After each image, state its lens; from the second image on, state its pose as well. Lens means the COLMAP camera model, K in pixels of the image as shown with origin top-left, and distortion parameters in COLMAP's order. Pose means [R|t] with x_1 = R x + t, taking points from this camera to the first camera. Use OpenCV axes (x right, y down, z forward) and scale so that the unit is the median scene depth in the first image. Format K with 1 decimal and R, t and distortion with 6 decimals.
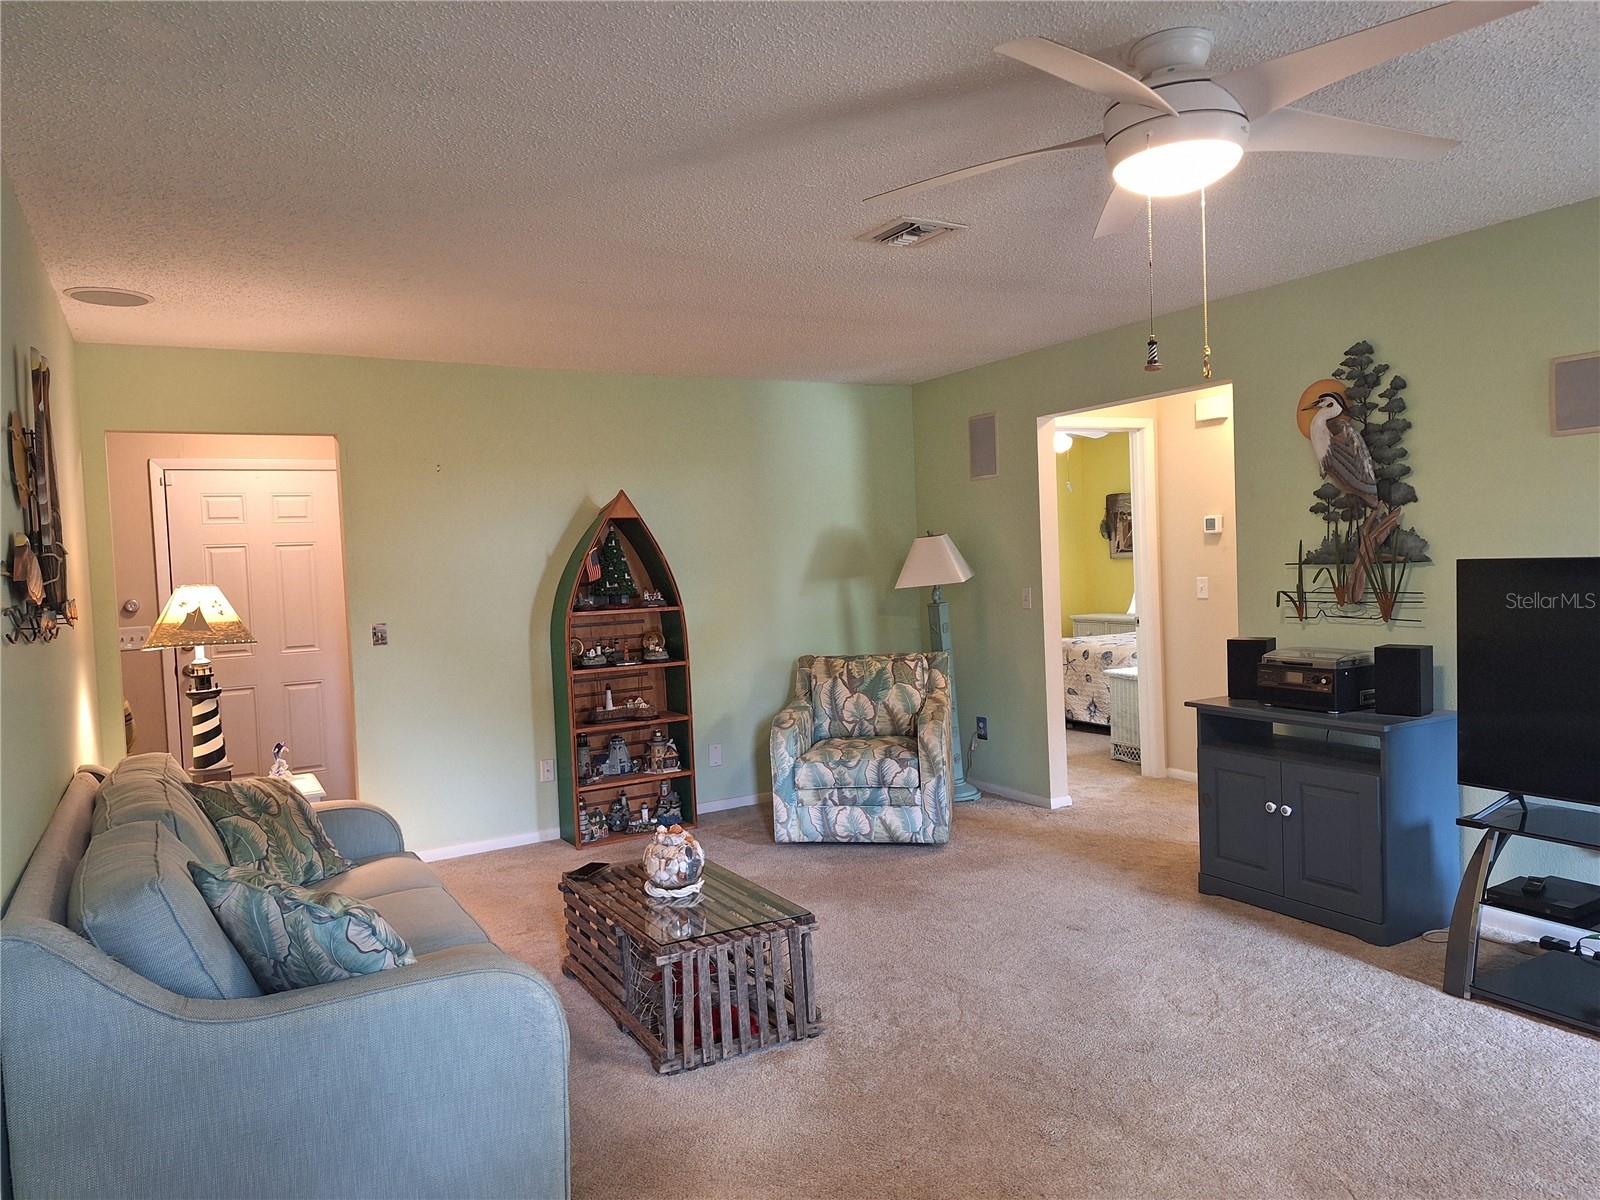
lens RADIAL K [[1118.4, 0, 793.8], [0, 1118.4, 591.6], [0, 0, 1]] dist [0.087379, -0.055175]
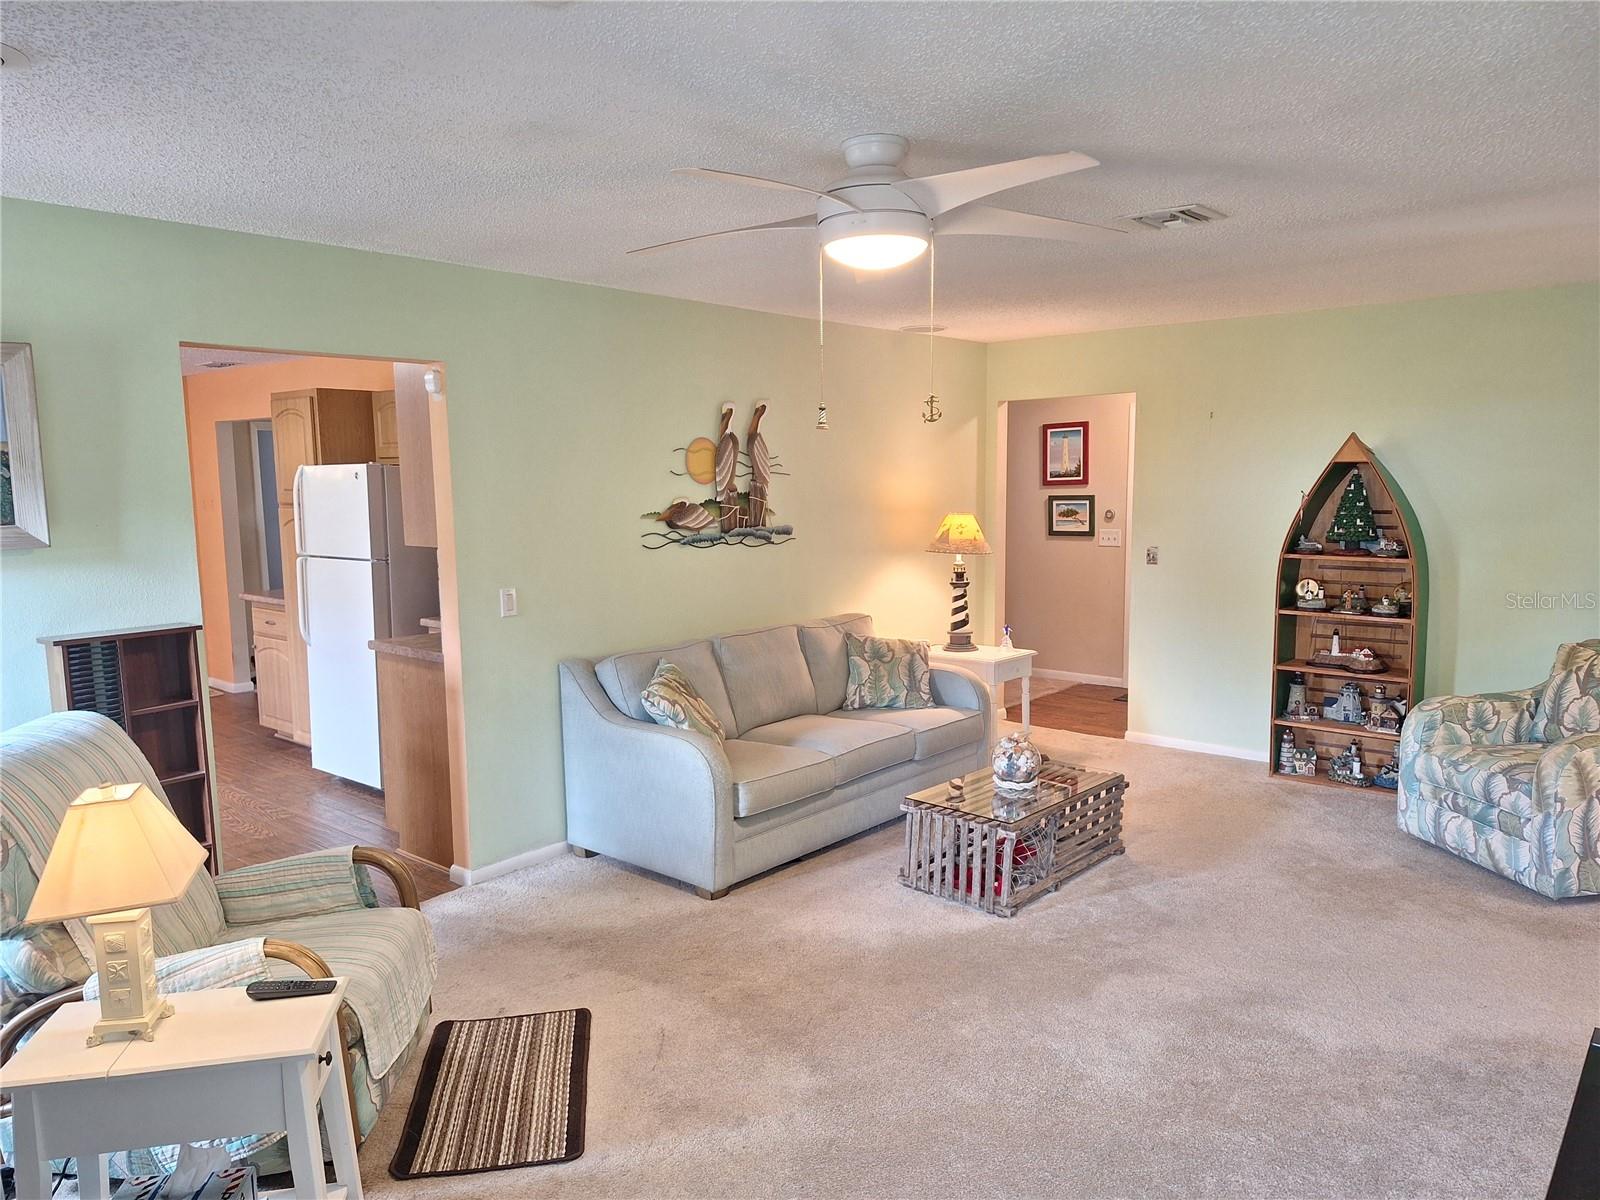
lens RADIAL K [[1118.4, 0, 794.6], [0, 1118.4, 606.1], [0, 0, 1]] dist [0.087379, -0.055175]
pose [[0.332530, 0.151556, -0.930836, 0.665751], [-0.031191, 0.988231, 0.149758, -0.080512], [0.942577, -0.020765, 0.333343, 0.235249]]
